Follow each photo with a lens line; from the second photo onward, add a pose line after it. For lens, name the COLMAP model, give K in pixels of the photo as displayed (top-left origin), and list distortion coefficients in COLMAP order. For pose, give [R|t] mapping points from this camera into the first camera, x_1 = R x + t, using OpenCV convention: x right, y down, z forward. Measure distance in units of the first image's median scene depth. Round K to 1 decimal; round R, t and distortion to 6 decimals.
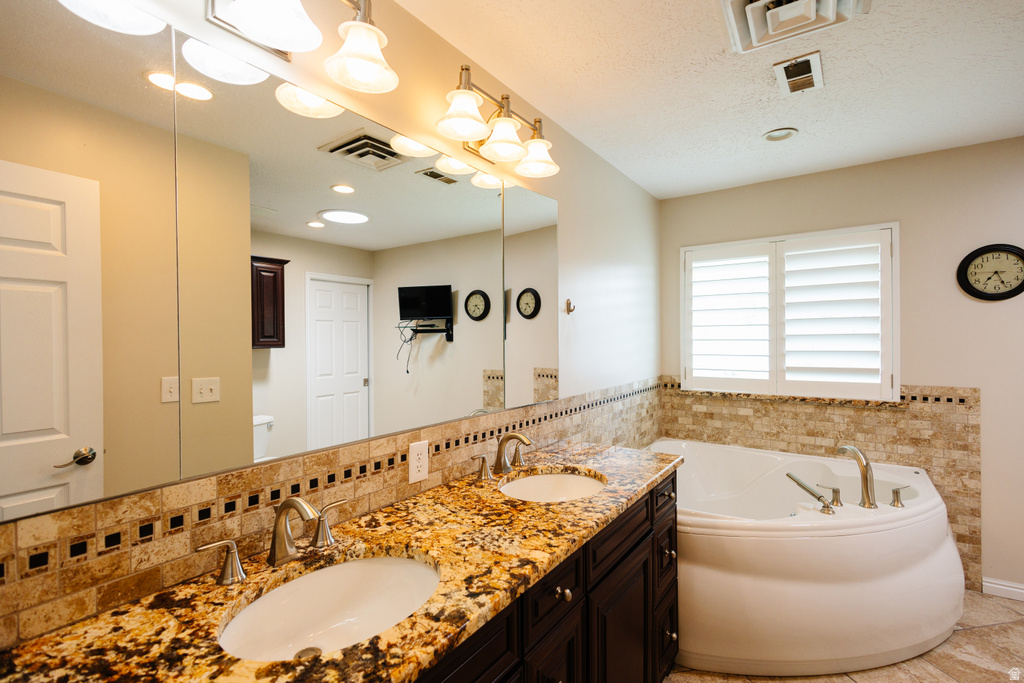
lens RADIAL K [[473.4, 0, 513.7], [0, 473.4, 340.2], [0, 0, 1]] dist [0.013966, -0.000233]
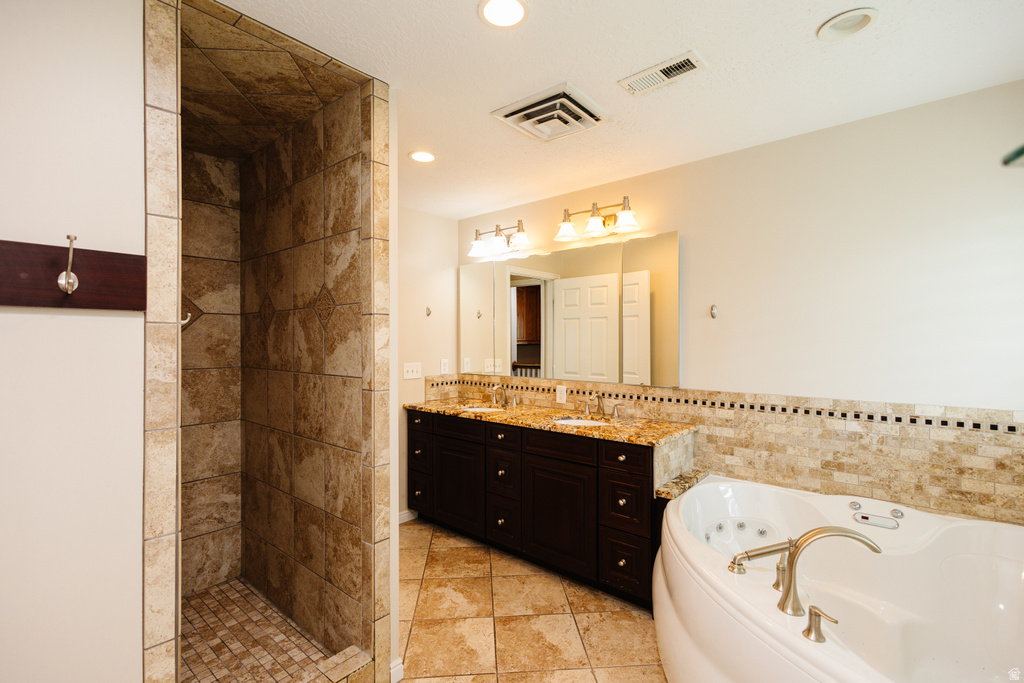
lens RADIAL K [[473.4, 0, 513.8], [0, 473.4, 341.7], [0, 0, 1]] dist [0.013966, -0.000233]
pose [[-0.108146, 0.003777, -0.994128, 1.967525], [-0.006265, 0.999970, 0.004481, -0.001667], [0.994115, 0.006713, -0.108119, 0.979828]]
